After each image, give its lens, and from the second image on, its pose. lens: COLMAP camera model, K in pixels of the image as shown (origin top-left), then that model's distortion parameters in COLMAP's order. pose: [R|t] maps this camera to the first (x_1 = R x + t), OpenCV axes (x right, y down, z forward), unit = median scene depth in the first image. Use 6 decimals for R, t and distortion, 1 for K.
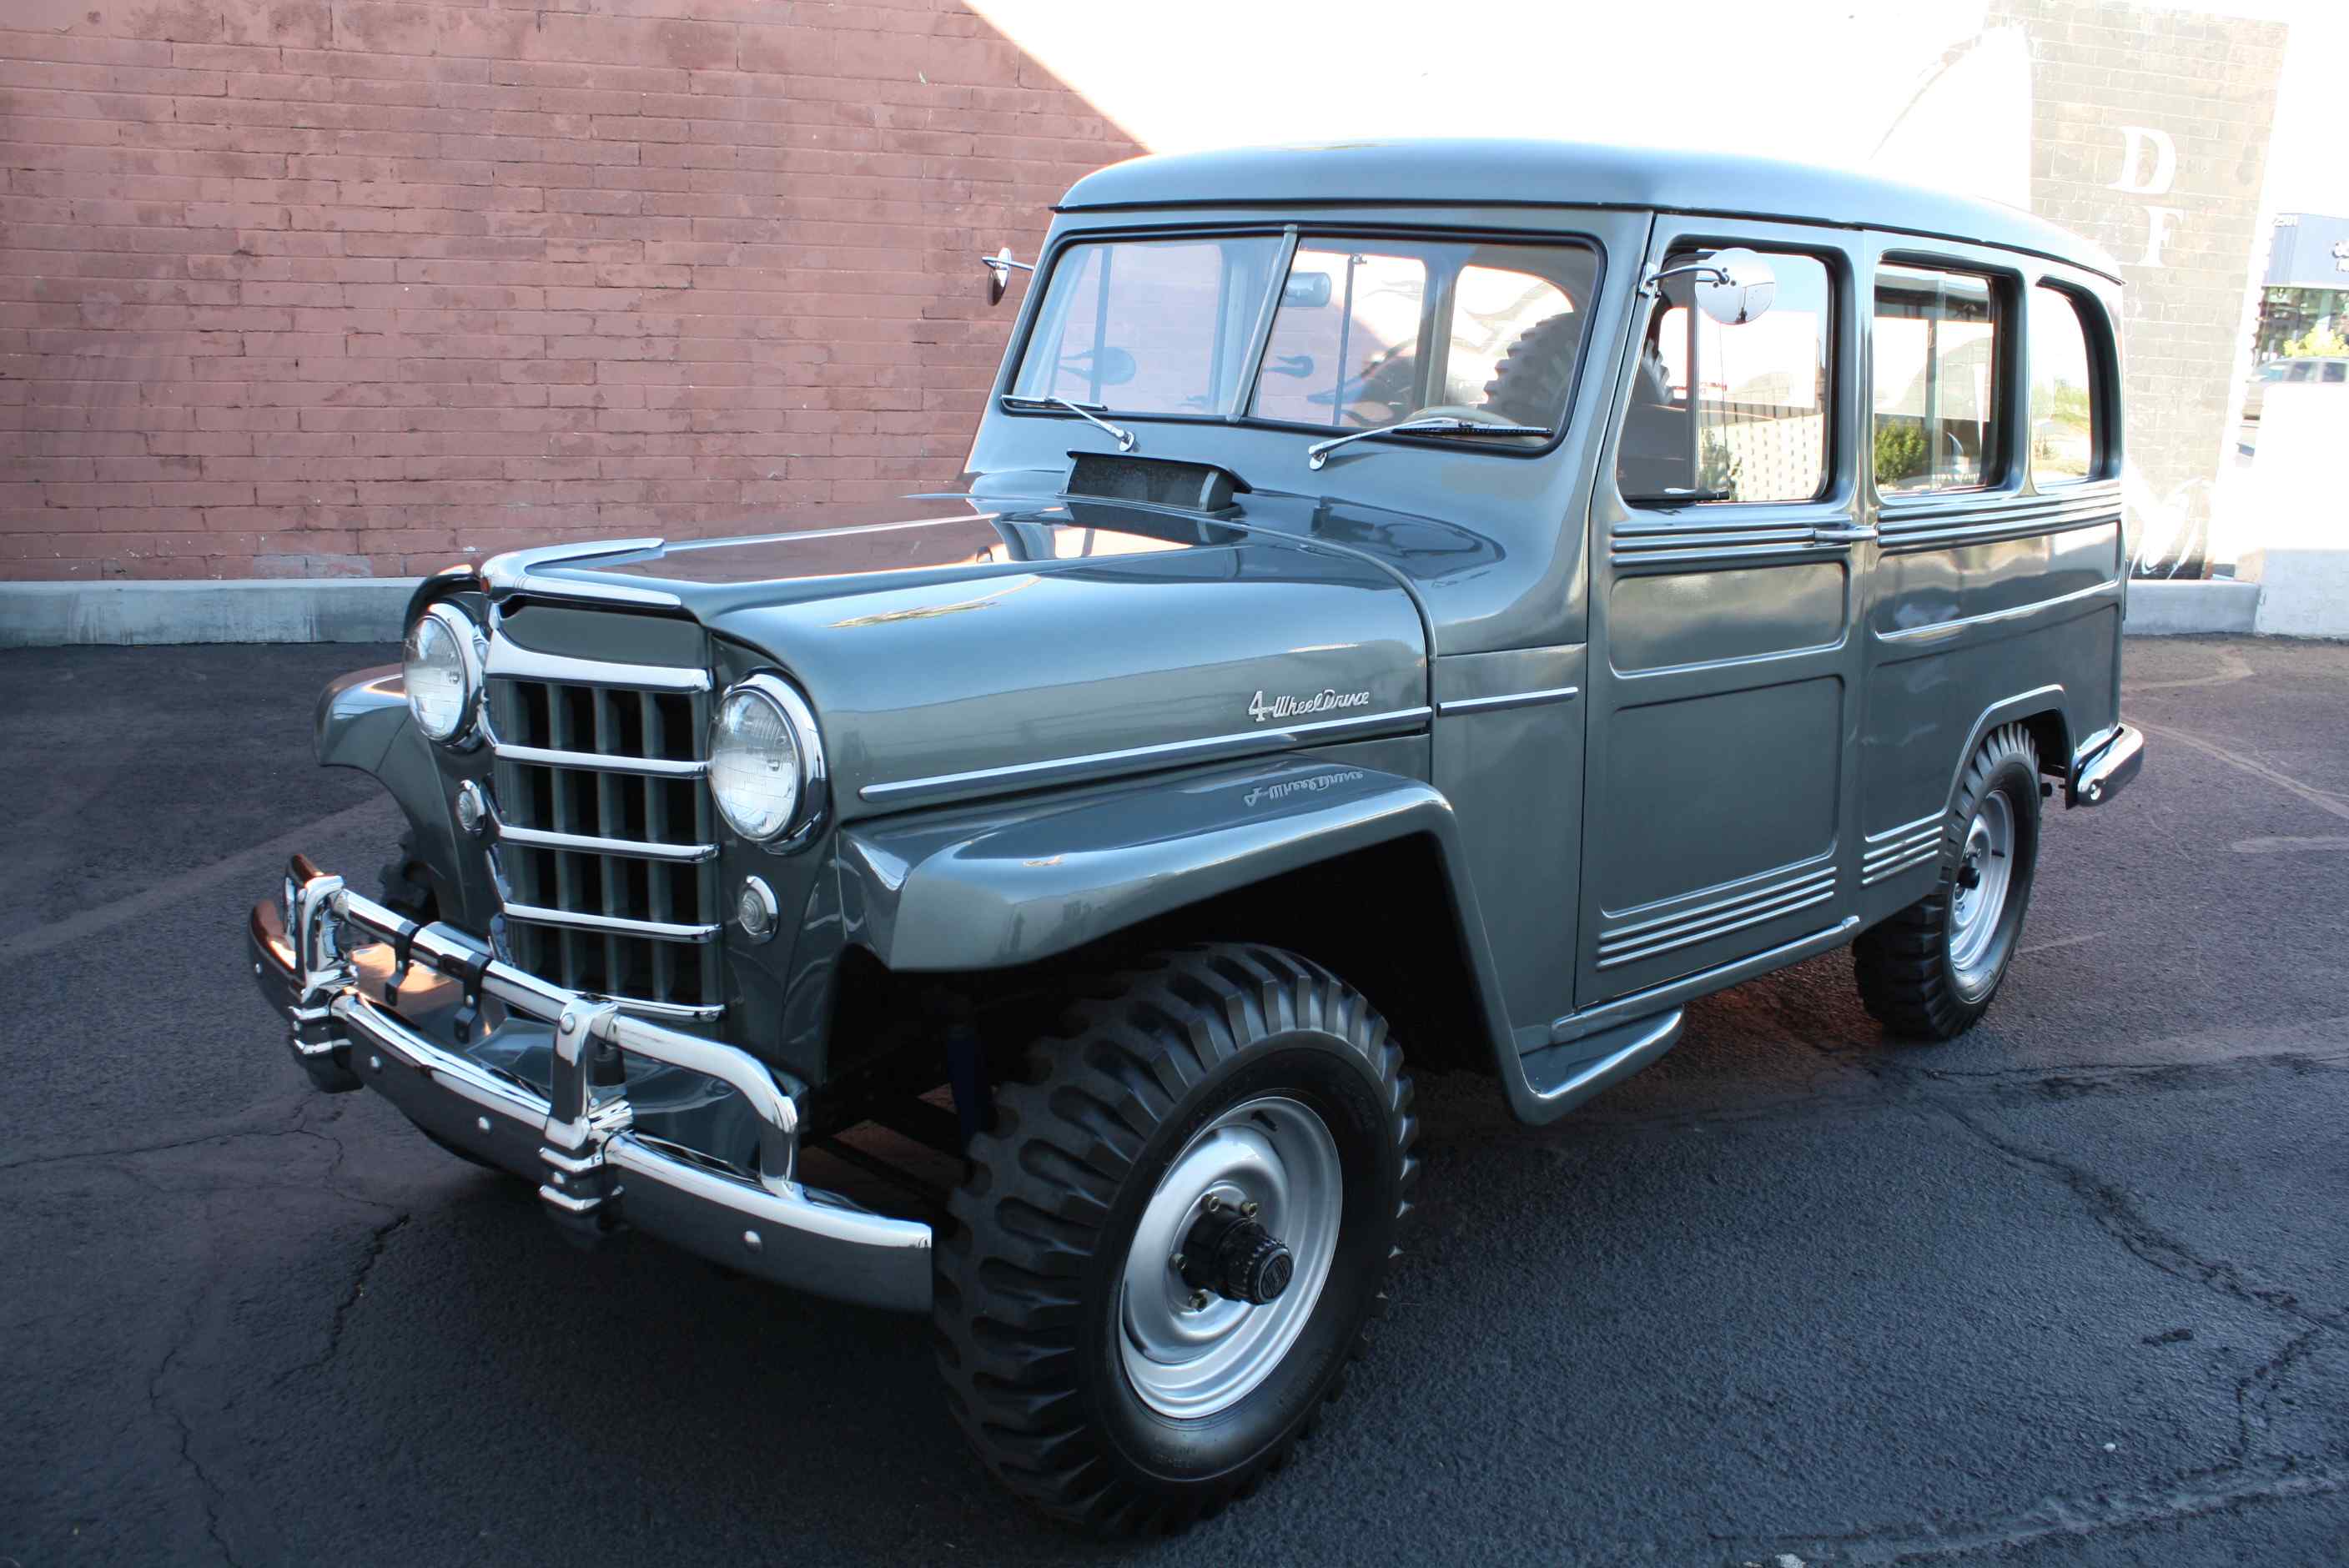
lens RADIAL K [[1991.9, 0, 1179.6], [0, 1991.9, 796.3], [0, 0, 1]] dist [-0.163732, 0.146302]
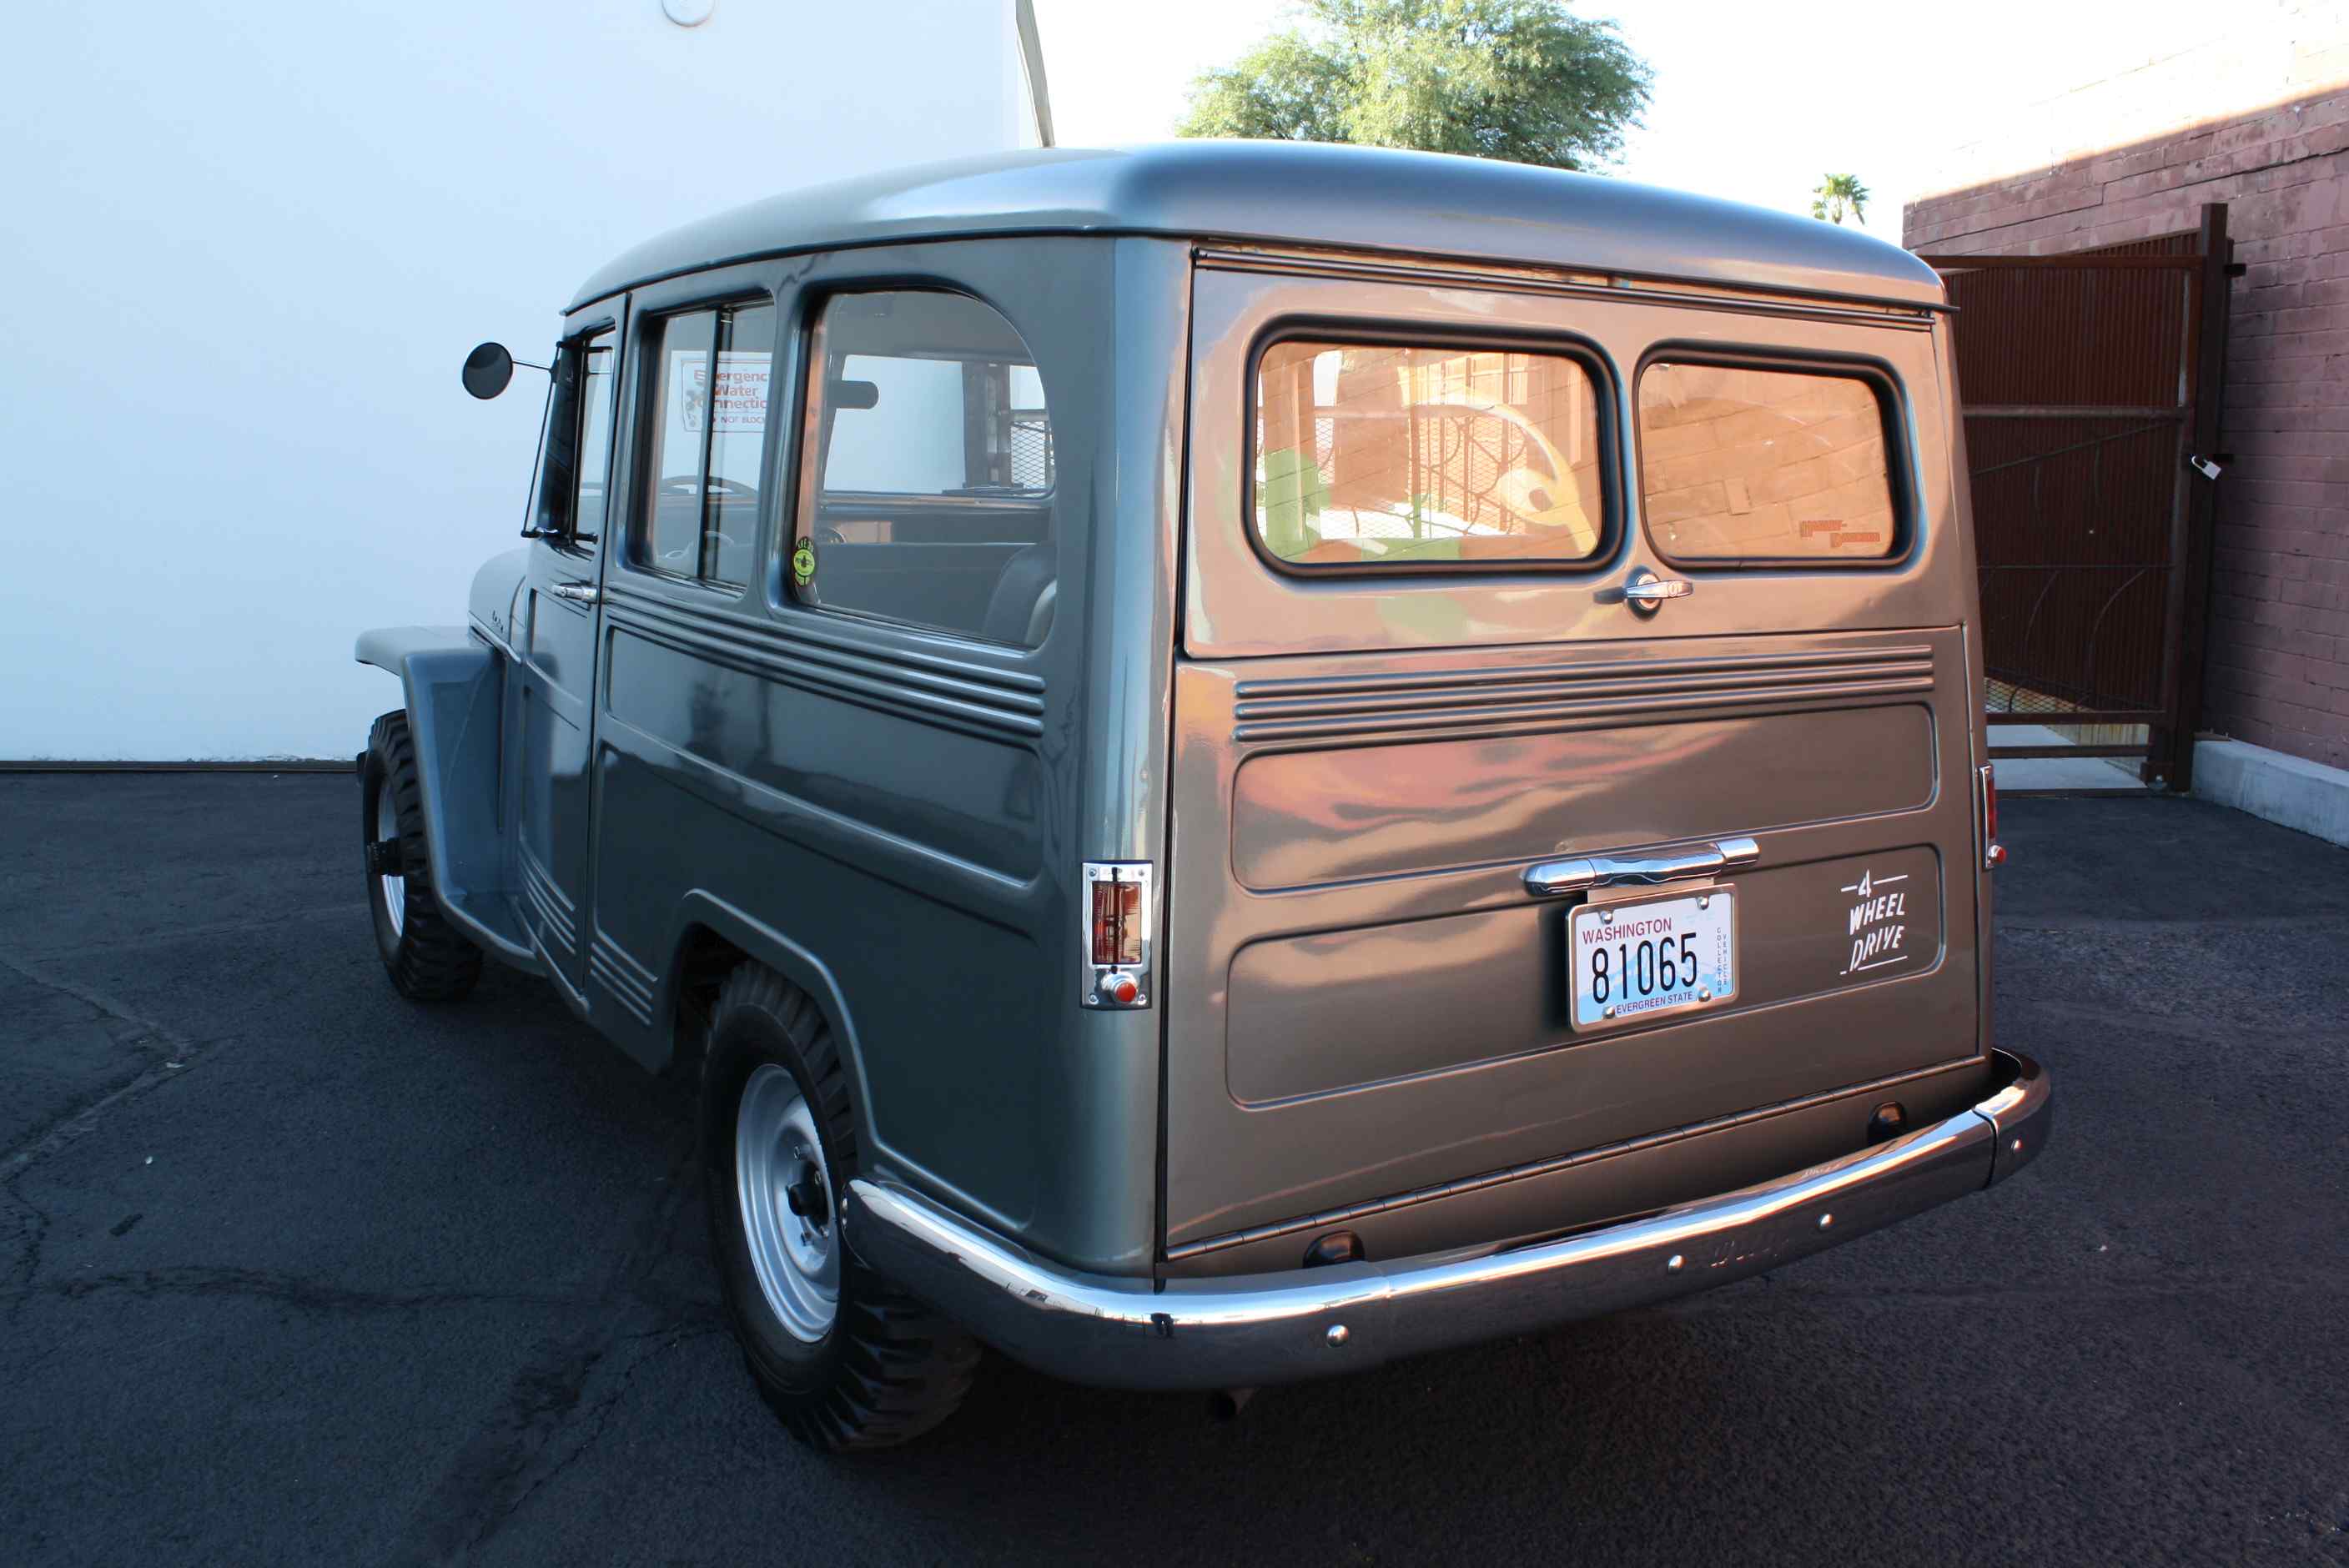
lens RADIAL K [[2058.2, 0, 1202.9], [0, 2058.2, 784.9], [0, 0, 1]] dist [-0.161013, 0.148826]
pose [[-0.261219, 0.118656, -0.957959, 0.581632], [-0.260965, 0.946779, 0.188432, -0.146539], [0.929334, 0.299216, -0.216352, 0.708187]]
